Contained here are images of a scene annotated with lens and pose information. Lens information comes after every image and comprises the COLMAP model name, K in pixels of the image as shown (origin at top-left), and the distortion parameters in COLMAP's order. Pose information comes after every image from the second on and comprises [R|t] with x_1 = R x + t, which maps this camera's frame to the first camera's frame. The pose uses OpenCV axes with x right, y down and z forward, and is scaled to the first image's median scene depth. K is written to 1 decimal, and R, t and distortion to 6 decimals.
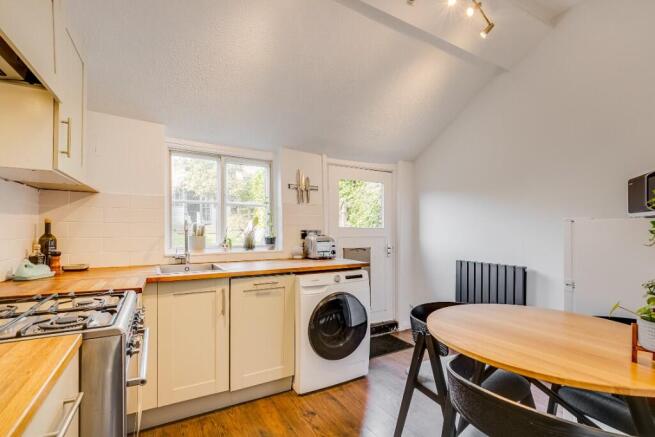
lens RADIAL K [[302.1, 0, 320.6], [0, 302.1, 228.0], [0, 0, 1]] dist [-0.002852, -0.000087]
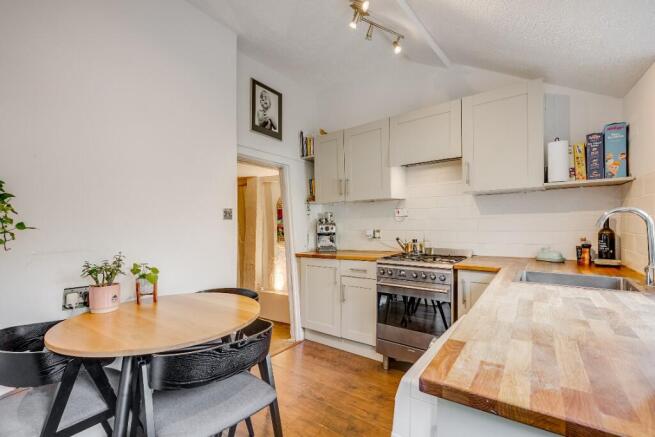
lens RADIAL K [[303.0, 0, 321.0], [0, 303.0, 222.3], [0, 0, 1]] dist [-0.000616, -0.001334]
pose [[-0.907153, 0.007534, -0.420734, 0.427094], [0.010288, 0.999938, -0.004277, -0.006861], [0.420676, -0.008208, -0.907174, 1.458761]]
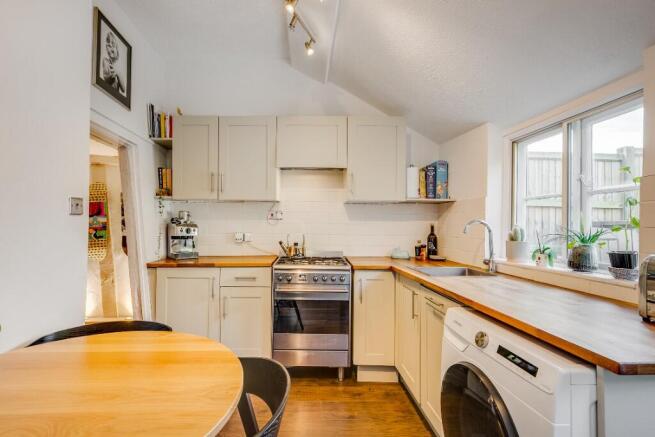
lens RADIAL K [[303.0, 0, 321.0], [0, 303.0, 222.3], [0, 0, 1]] dist [-0.000616, -0.001334]
pose [[-0.439019, -0.019218, -0.898272, 0.659651], [-0.014054, 0.999796, -0.014521, -0.006007], [0.898368, 0.006250, -0.439199, 1.100820]]
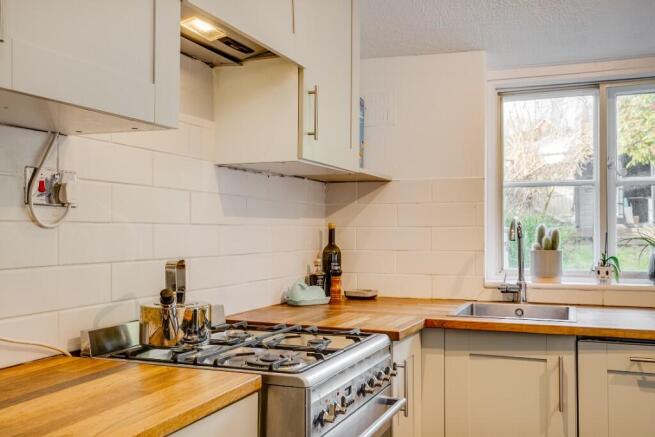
lens RADIAL K [[632.4, 0, 327.5], [0, 632.4, 218.5], [0, 0, 1]] dist [0.032290, 0.005966]
pose [[0.624376, -0.025971, -0.780692, 0.250546], [0.009052, 0.999621, -0.026015, -0.003115], [0.781071, 0.009176, 0.624375, 0.049191]]
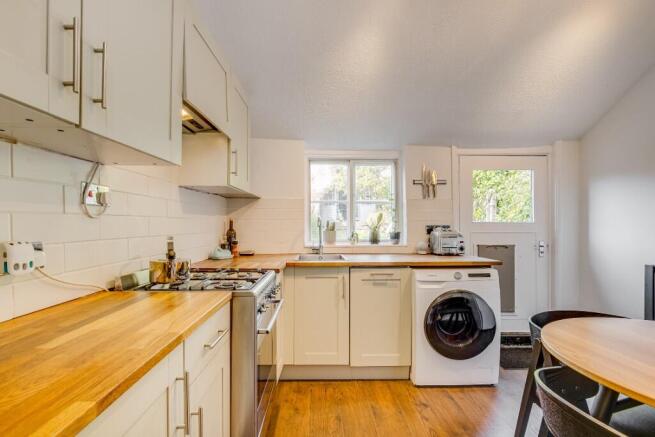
lens RADIAL K [[303.0, 0, 321.0], [0, 303.0, 222.3], [0, 0, 1]] dist [-0.000616, -0.001334]
pose [[0.879940, -0.009165, -0.474997, 0.151009], [0.006701, 0.999954, -0.006879, 0.001561], [0.475038, 0.002870, 0.879960, -0.065311]]
